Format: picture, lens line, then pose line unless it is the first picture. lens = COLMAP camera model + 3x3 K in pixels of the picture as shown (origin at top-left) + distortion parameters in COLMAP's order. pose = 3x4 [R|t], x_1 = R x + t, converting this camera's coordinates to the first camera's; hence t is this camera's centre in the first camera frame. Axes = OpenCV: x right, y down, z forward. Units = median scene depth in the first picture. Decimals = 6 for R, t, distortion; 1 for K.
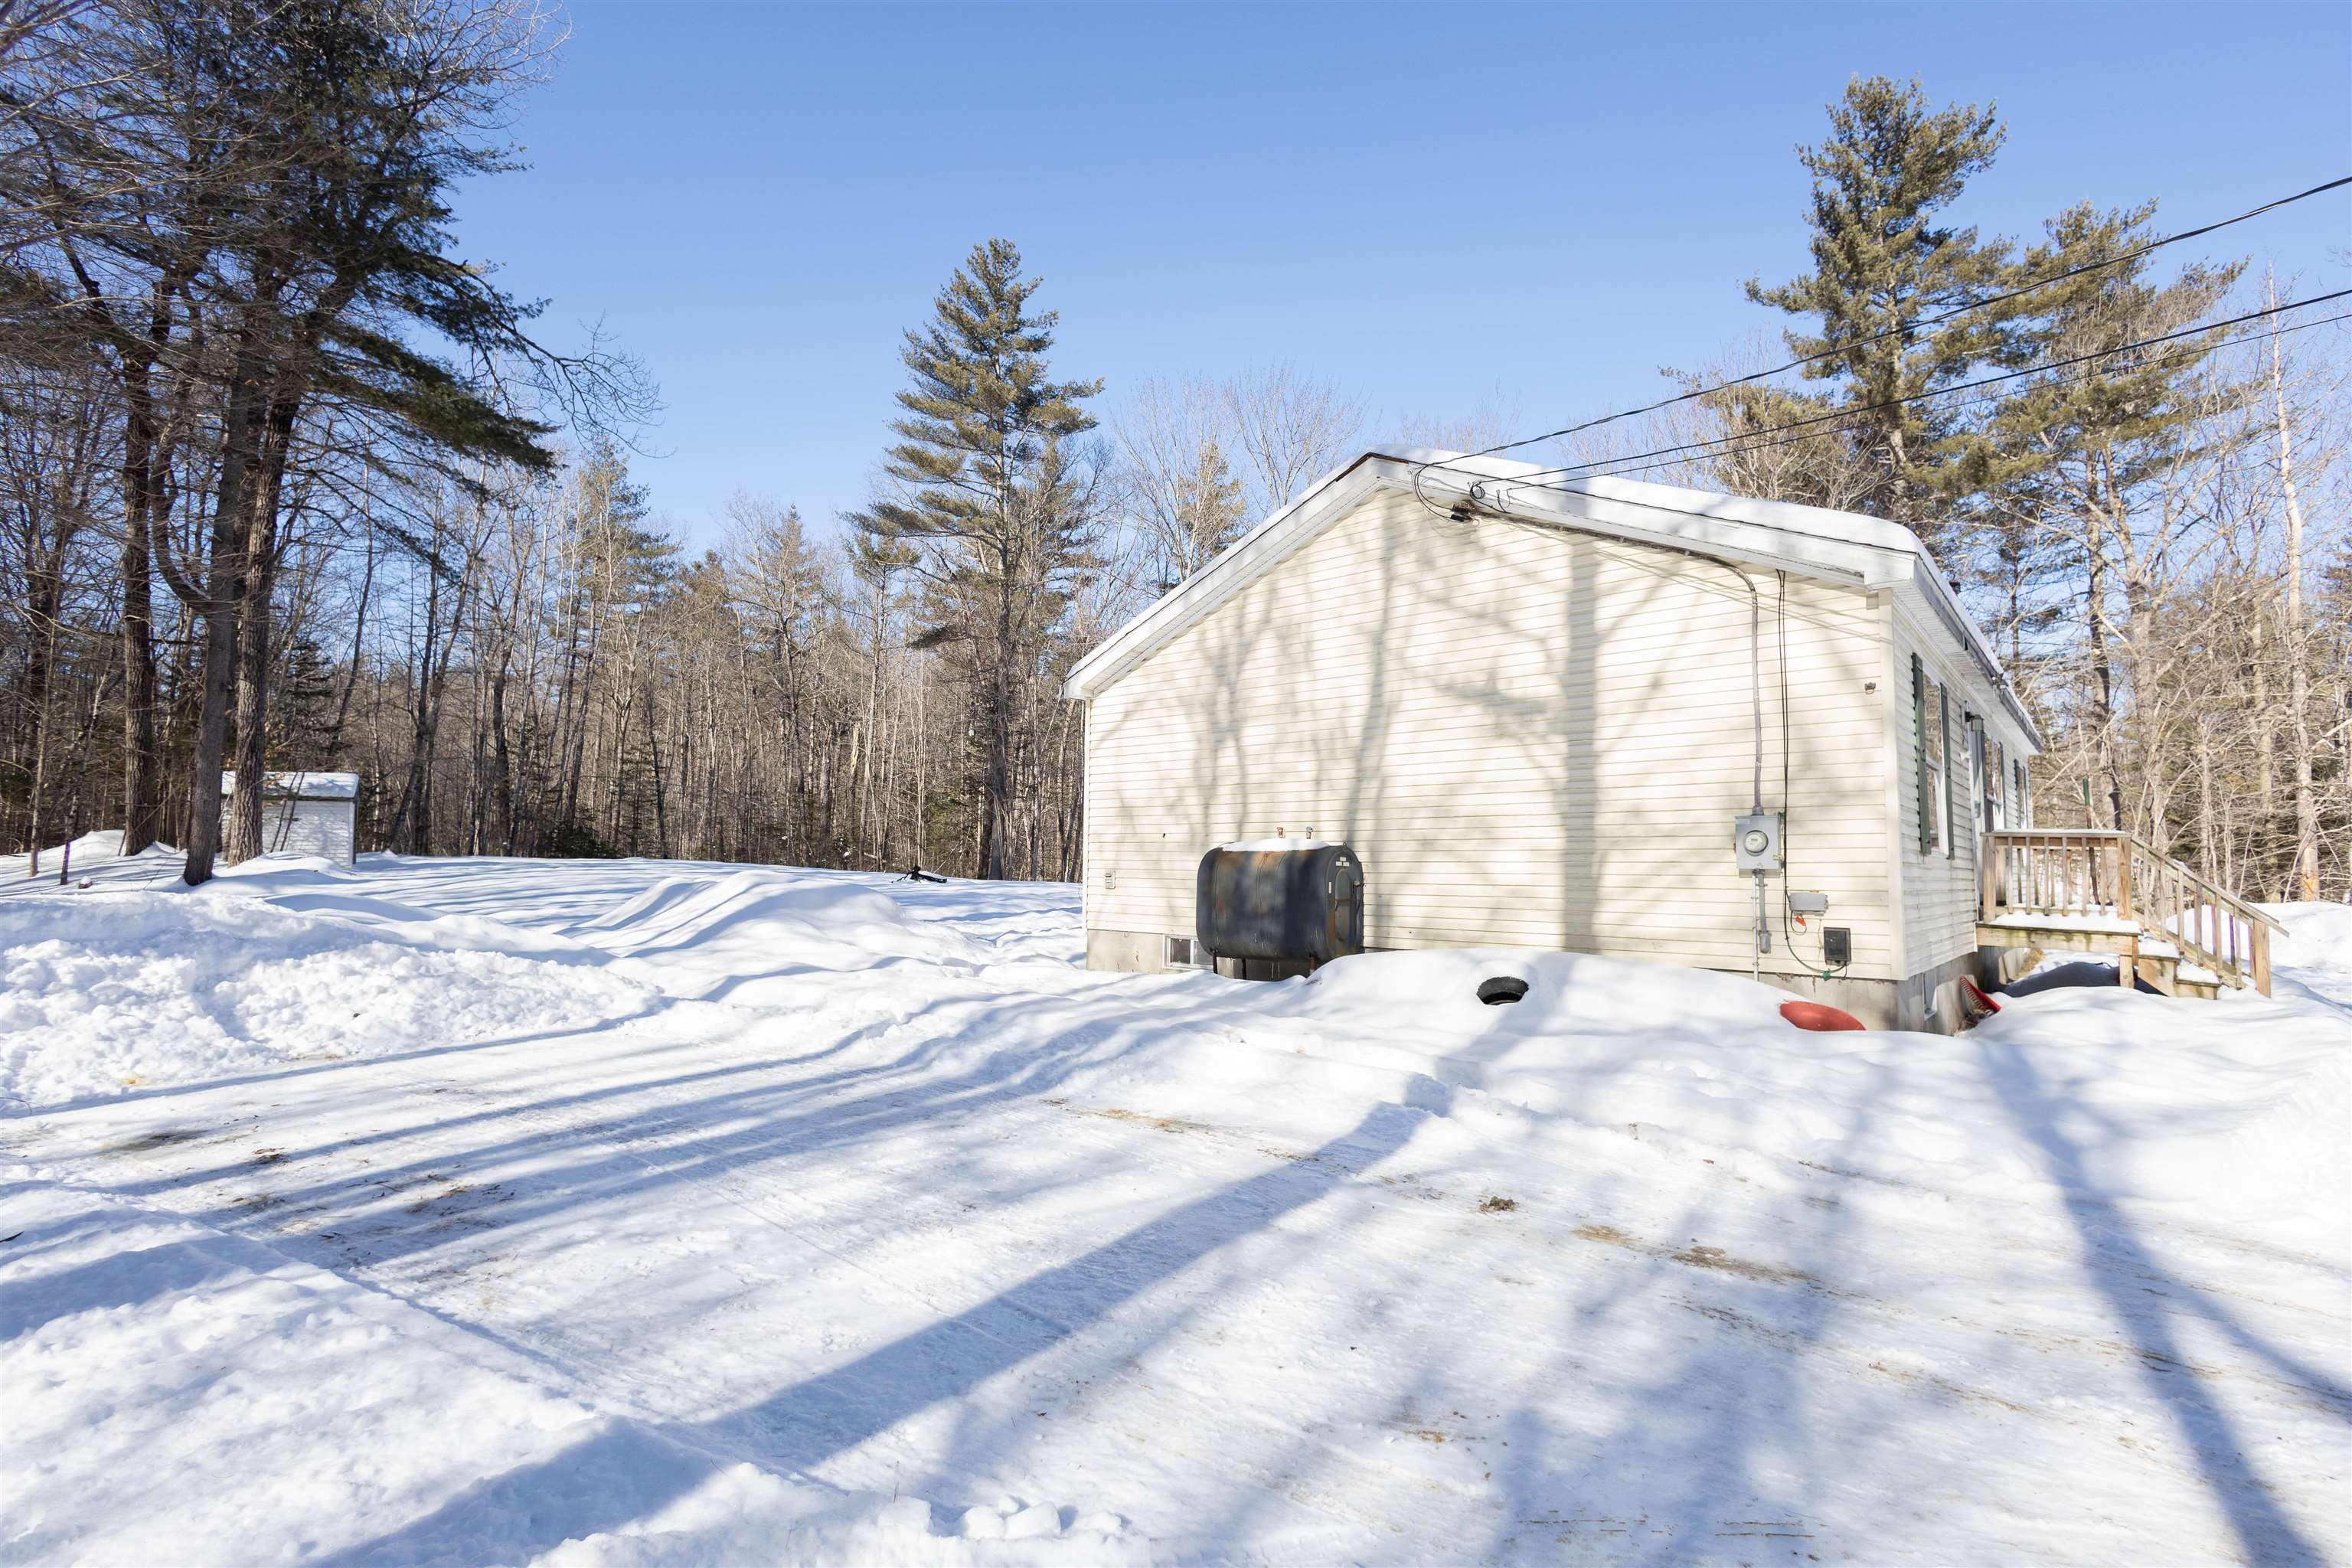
lens RADIAL K [[1134.6, 0, 1176.0], [0, 1134.6, 784.0], [0, 0, 1]] dist [0.036028, -0.001424]
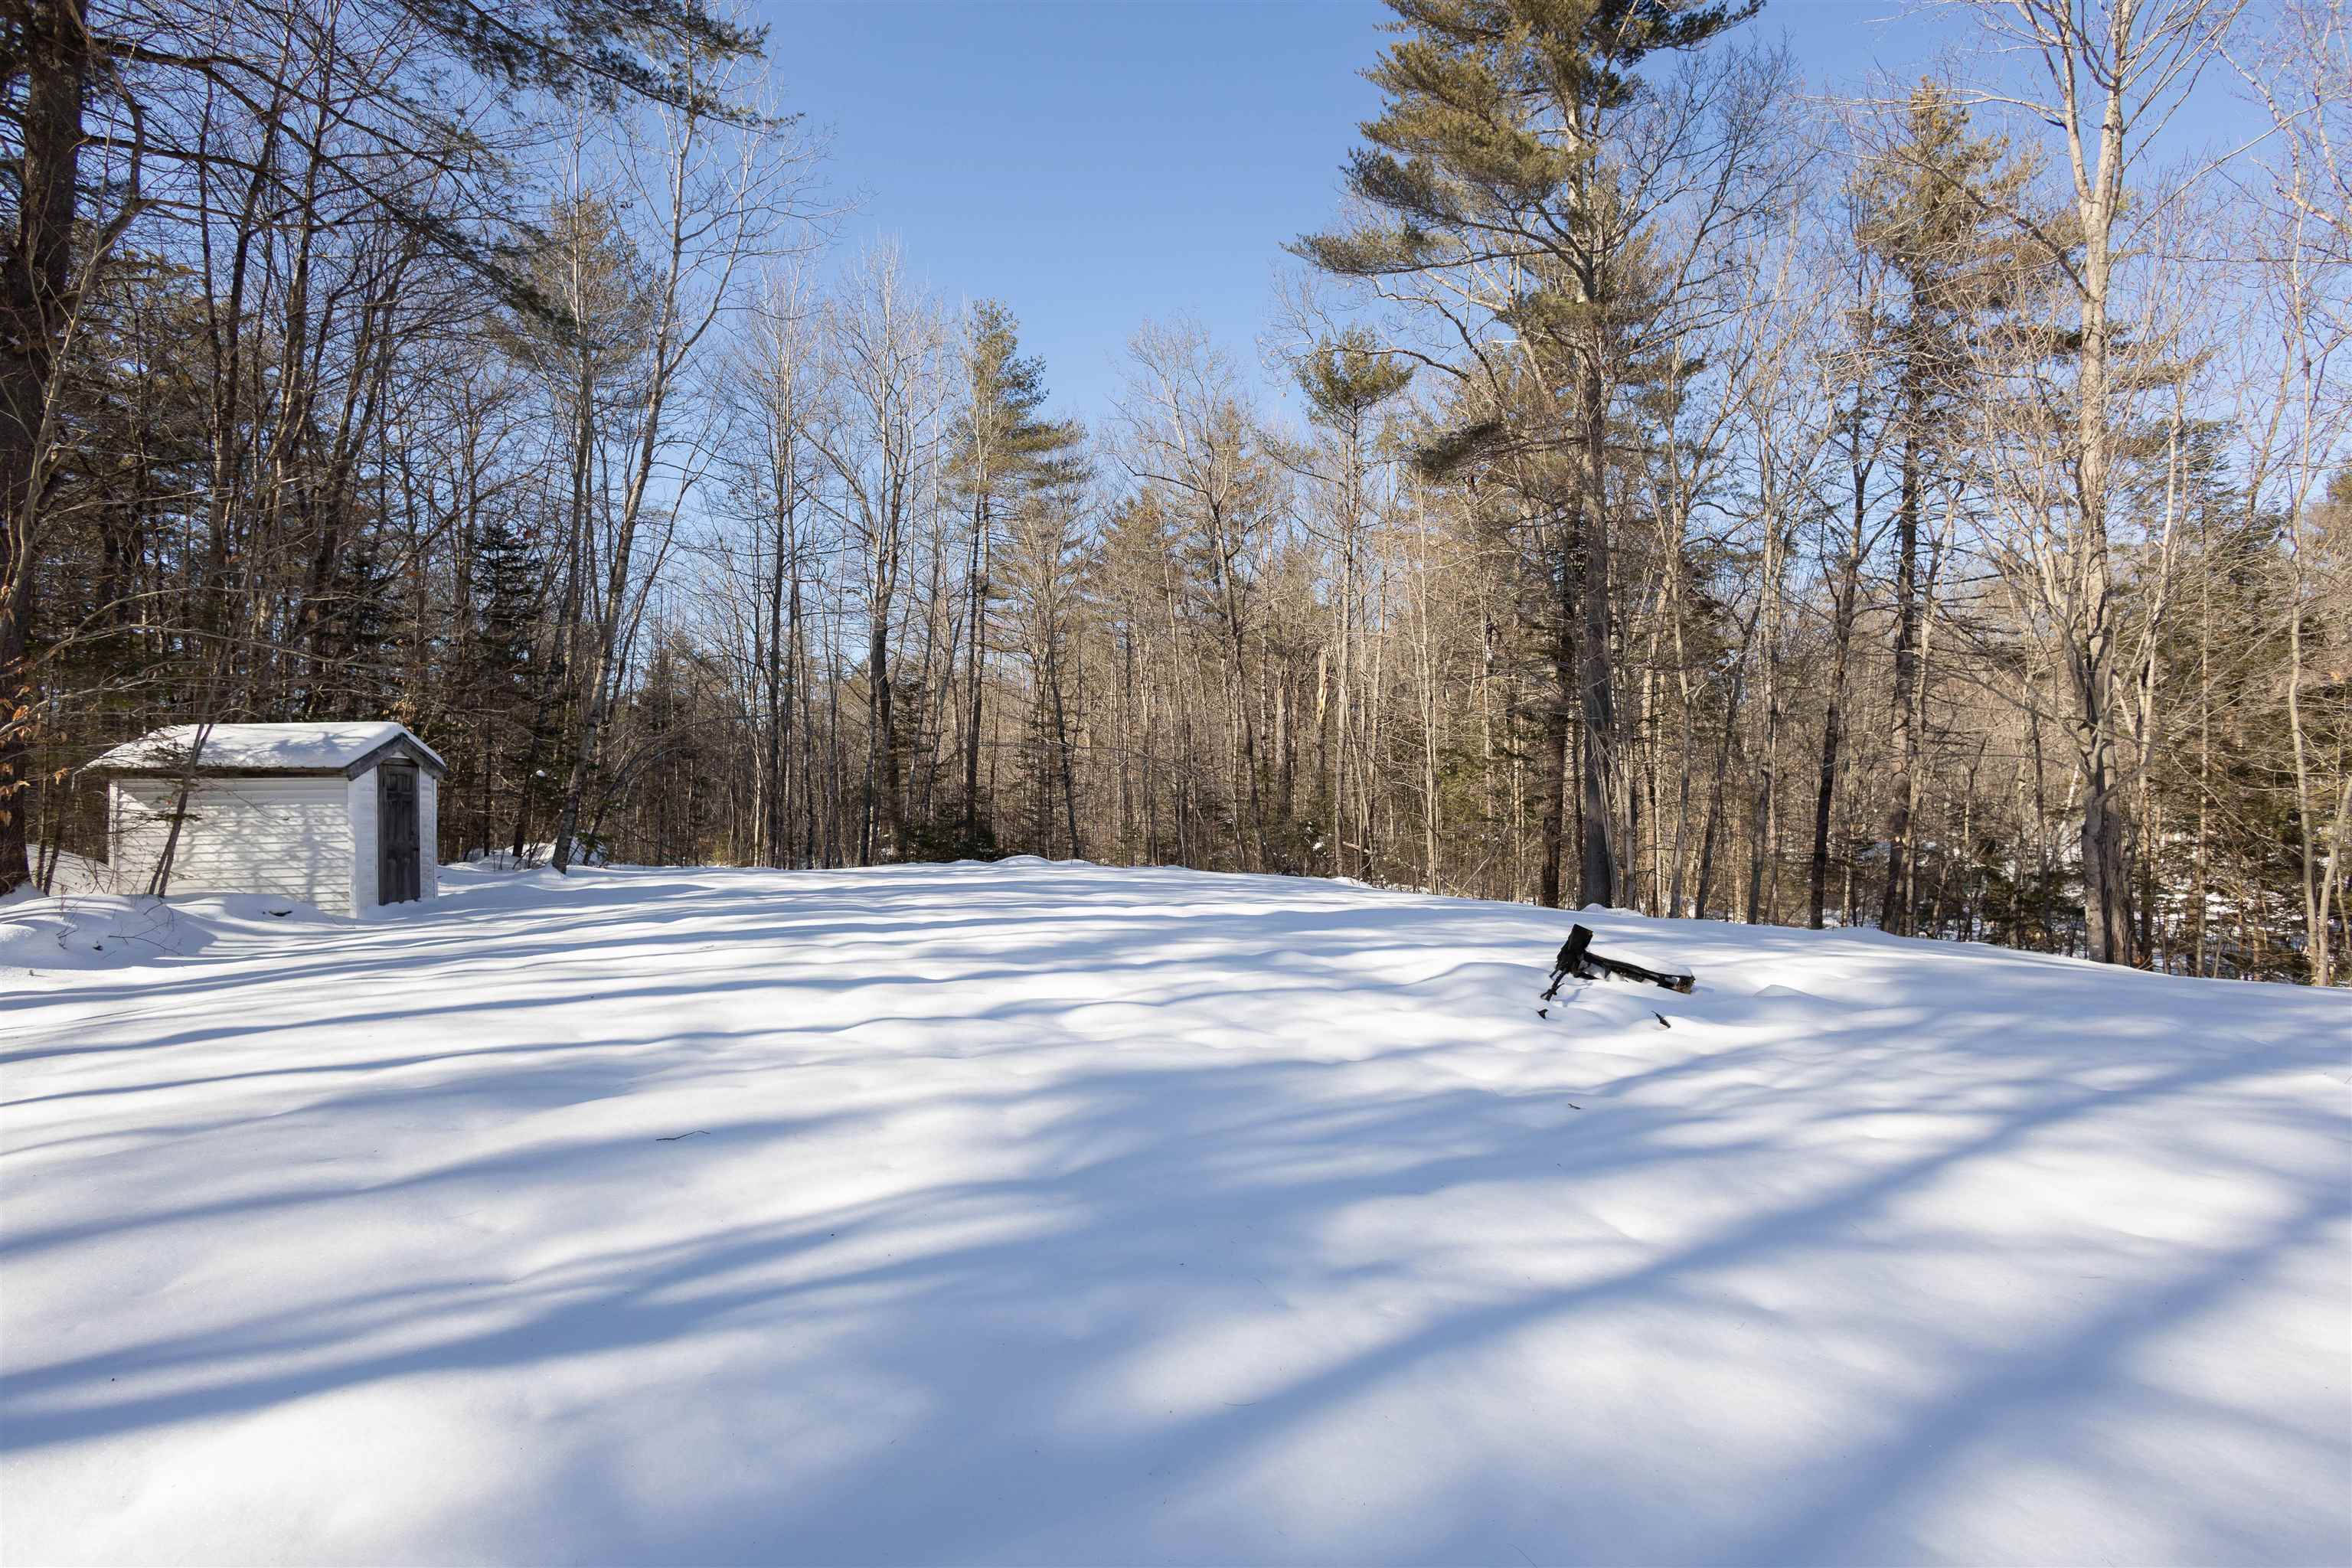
lens RADIAL K [[1065.1, 0, 1169.3], [0, 1065.1, 772.7], [0, 0, 1]] dist [0.000493, -0.000165]
pose [[0.918619, -0.039600, -0.393156, -0.210298], [0.044343, 0.999012, 0.002985, 0.025777], [0.392649, -0.020176, 0.919467, 0.676489]]
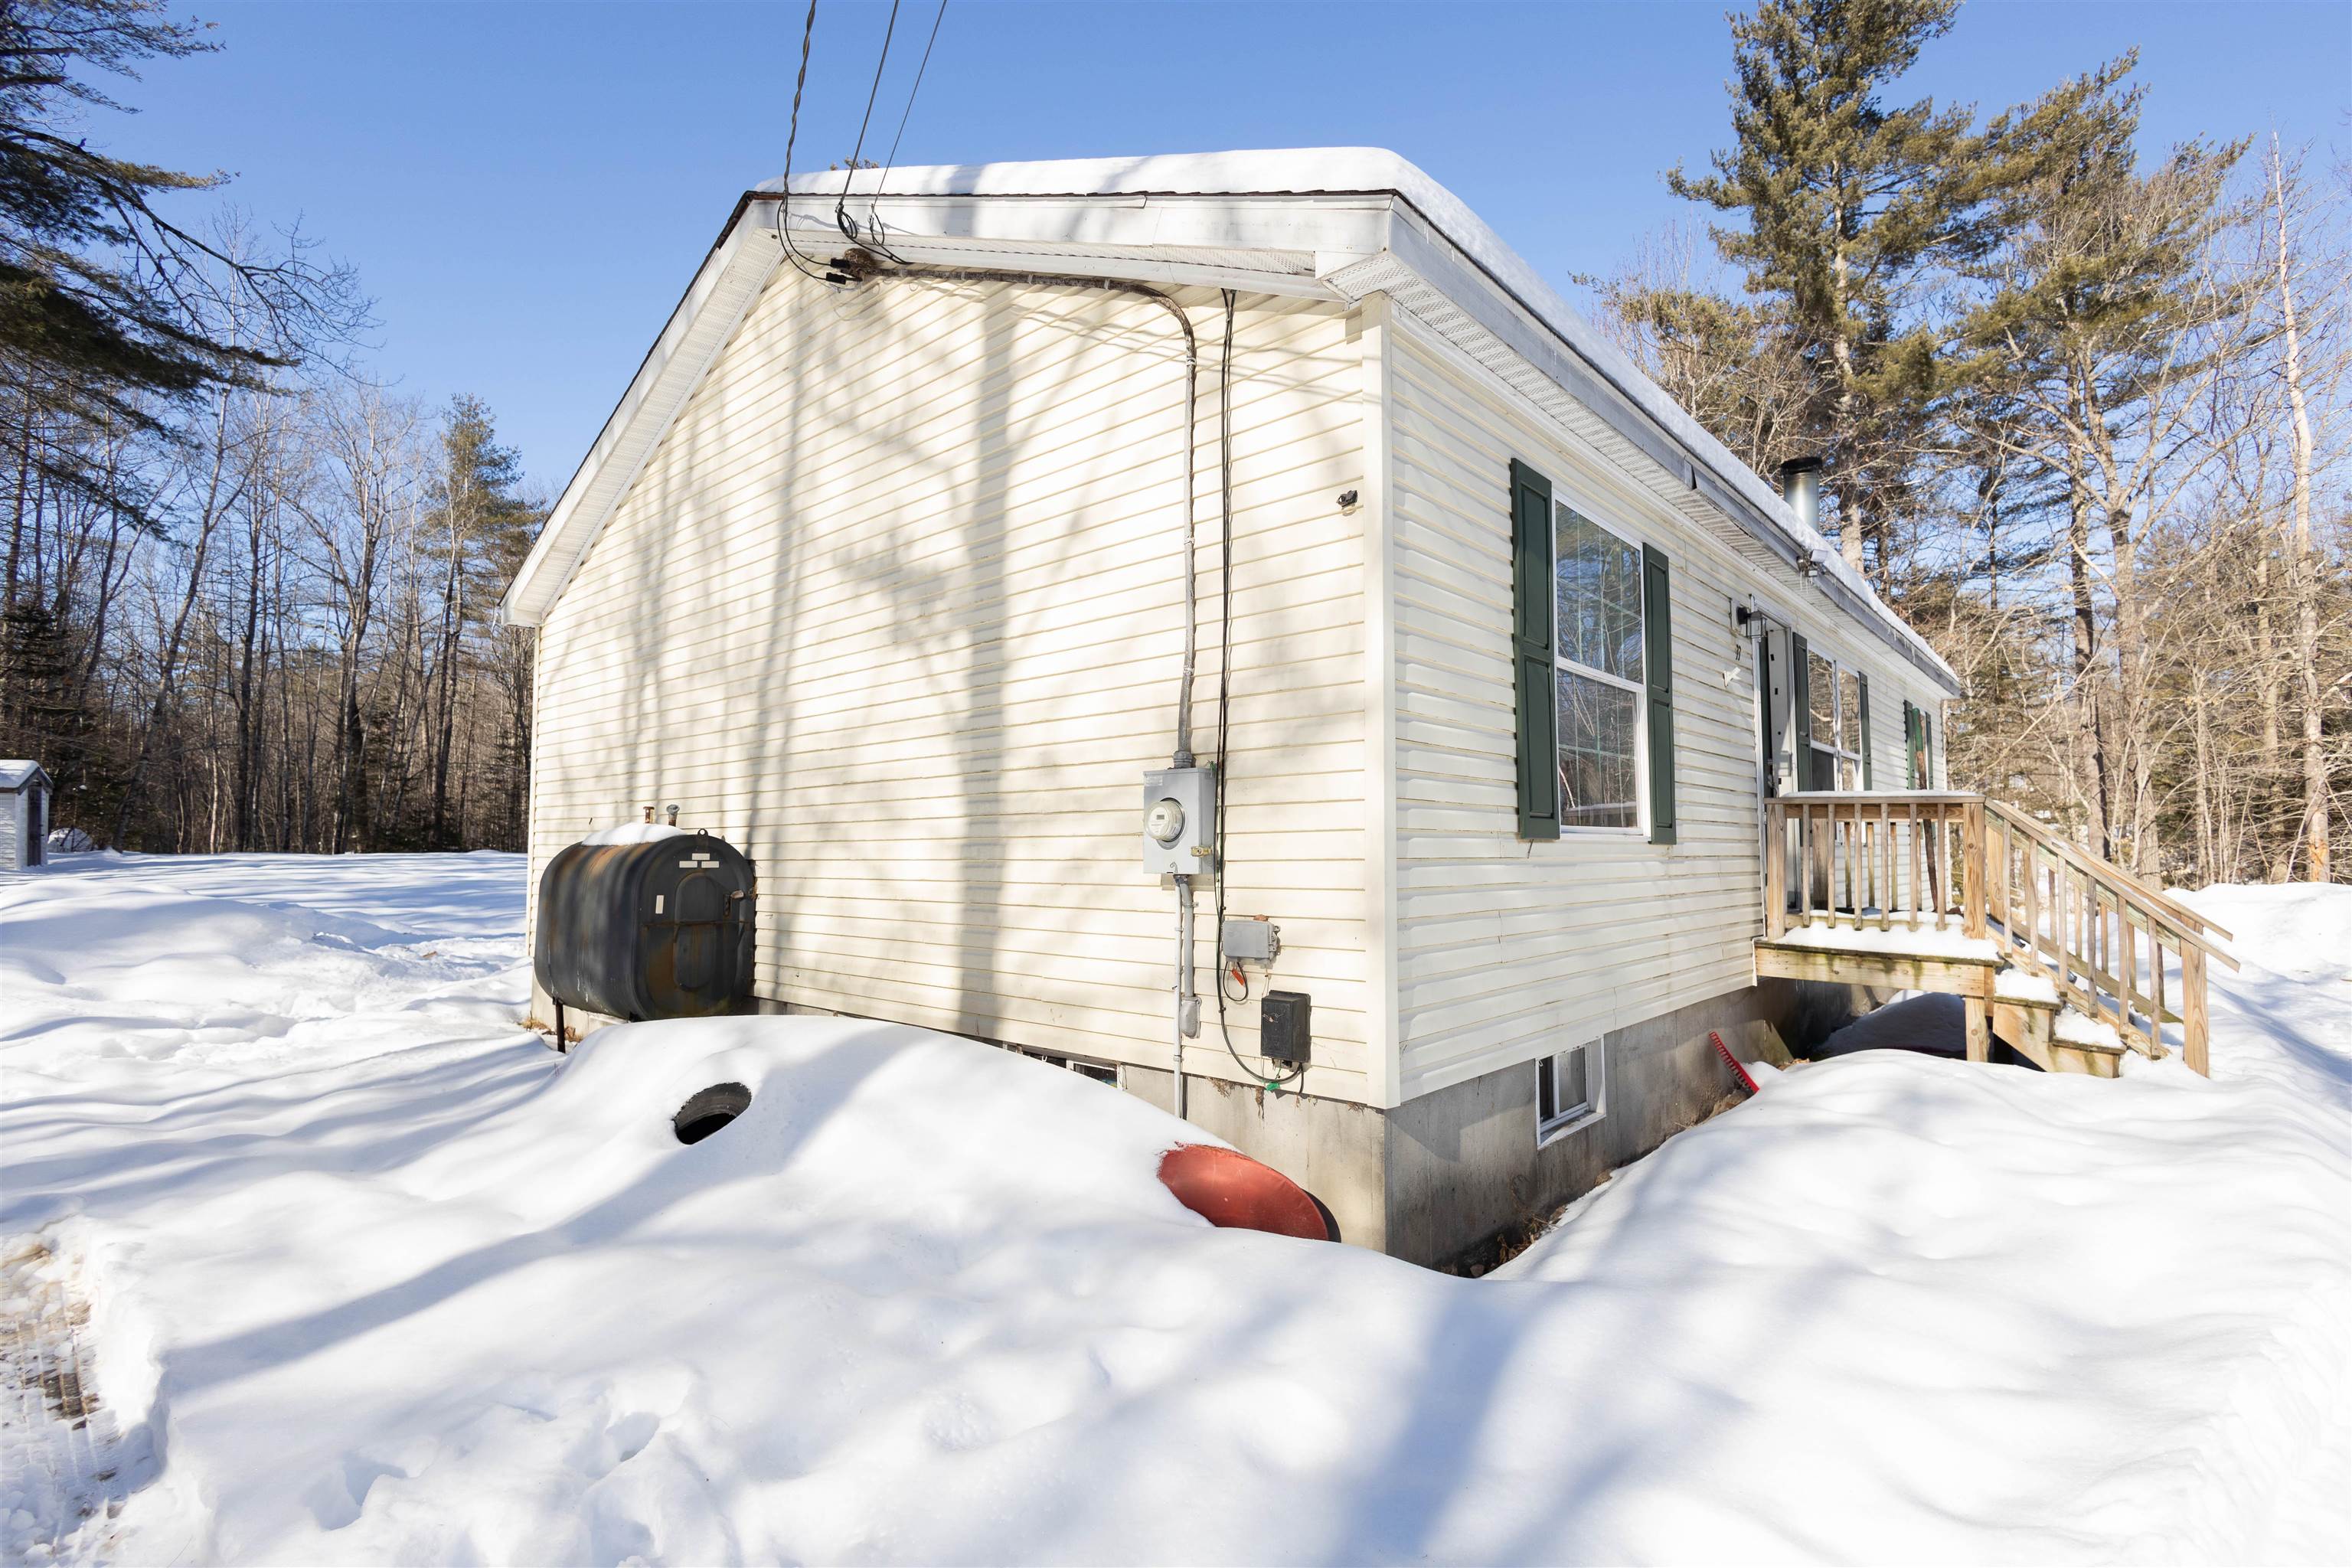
lens RADIAL K [[1124.6, 0, 1180.1], [0, 1124.6, 782.4], [0, 0, 1]] dist [0.028063, 0.001188]
pose [[0.999804, -0.014446, -0.013507, 0.148597], [0.014640, 0.999789, 0.014393, 0.007863], [0.013296, -0.014588, 0.999805, 0.145138]]
